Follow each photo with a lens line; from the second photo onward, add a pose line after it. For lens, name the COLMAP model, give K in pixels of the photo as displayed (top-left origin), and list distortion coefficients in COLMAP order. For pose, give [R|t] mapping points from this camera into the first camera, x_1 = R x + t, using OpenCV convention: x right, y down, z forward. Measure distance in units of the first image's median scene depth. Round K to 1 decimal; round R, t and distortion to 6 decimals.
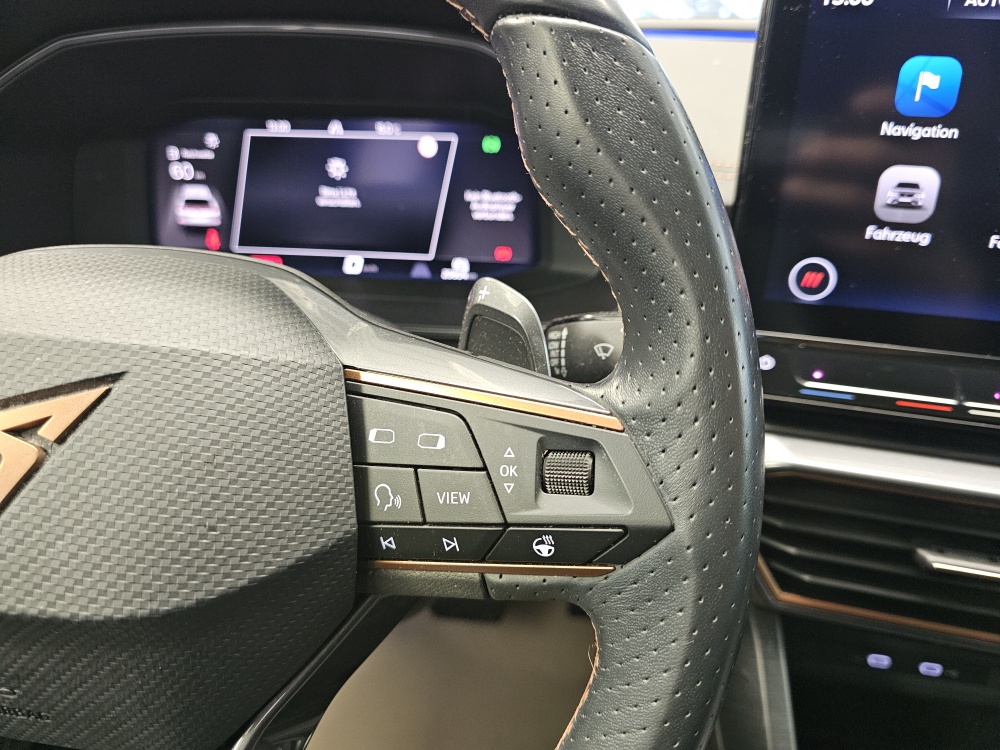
lens RADIAL K [[711.6, 0, 500.0], [0, 711.6, 375.0], [0, 0, 1]] dist [-0.021794, -0.004876]
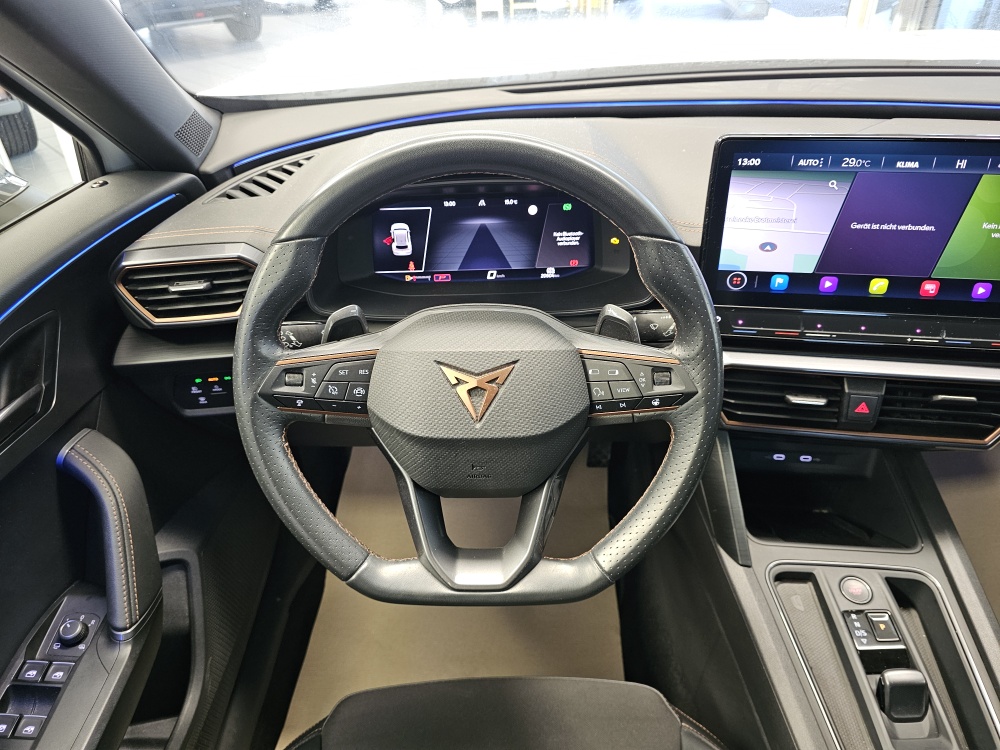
lens RADIAL K [[677.2, 0, 500.0], [0, 677.2, 375.0], [0, 0, 1]] dist [0.067058, -0.063479]
pose [[0.993401, -0.093862, 0.065915, -0.600571], [0.083733, 0.986250, 0.142475, -0.270906], [-0.078381, -0.136016, 0.987601, -1.414308]]
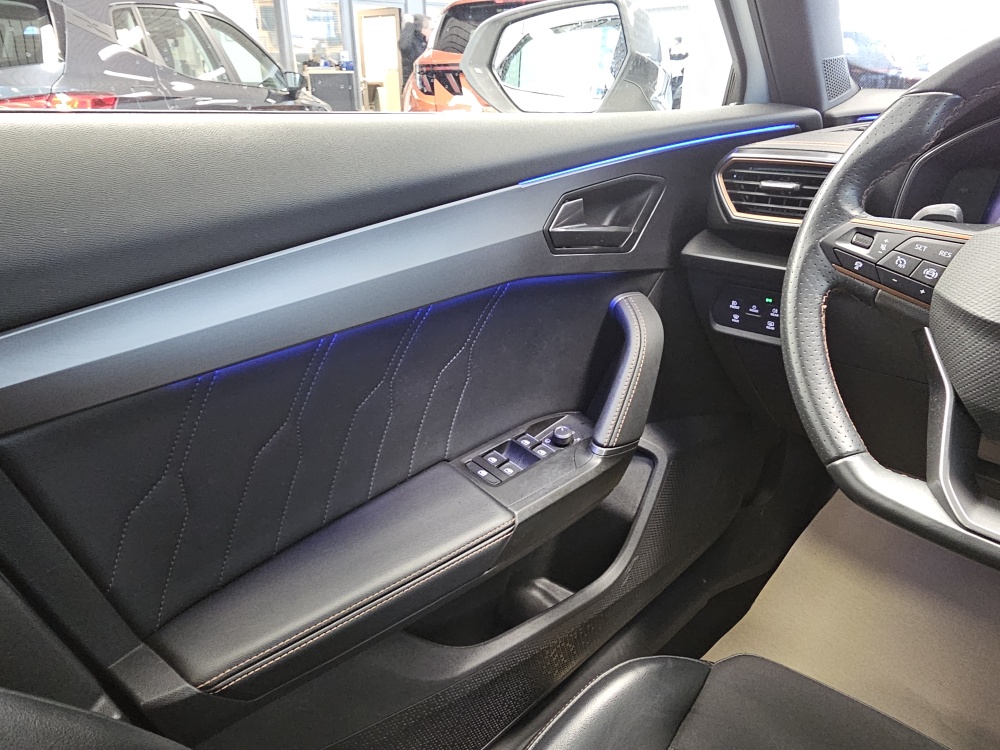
lens RADIAL K [[702.6, 0, 500.0], [0, 702.6, 375.0], [0, 0, 1]] dist [0.002903, 0.000456]
pose [[0.777670, 0.233908, -0.583538, -0.634583], [-0.269511, 0.962627, 0.026693, 0.643530], [0.567973, 0.136512, 0.811647, -1.482120]]
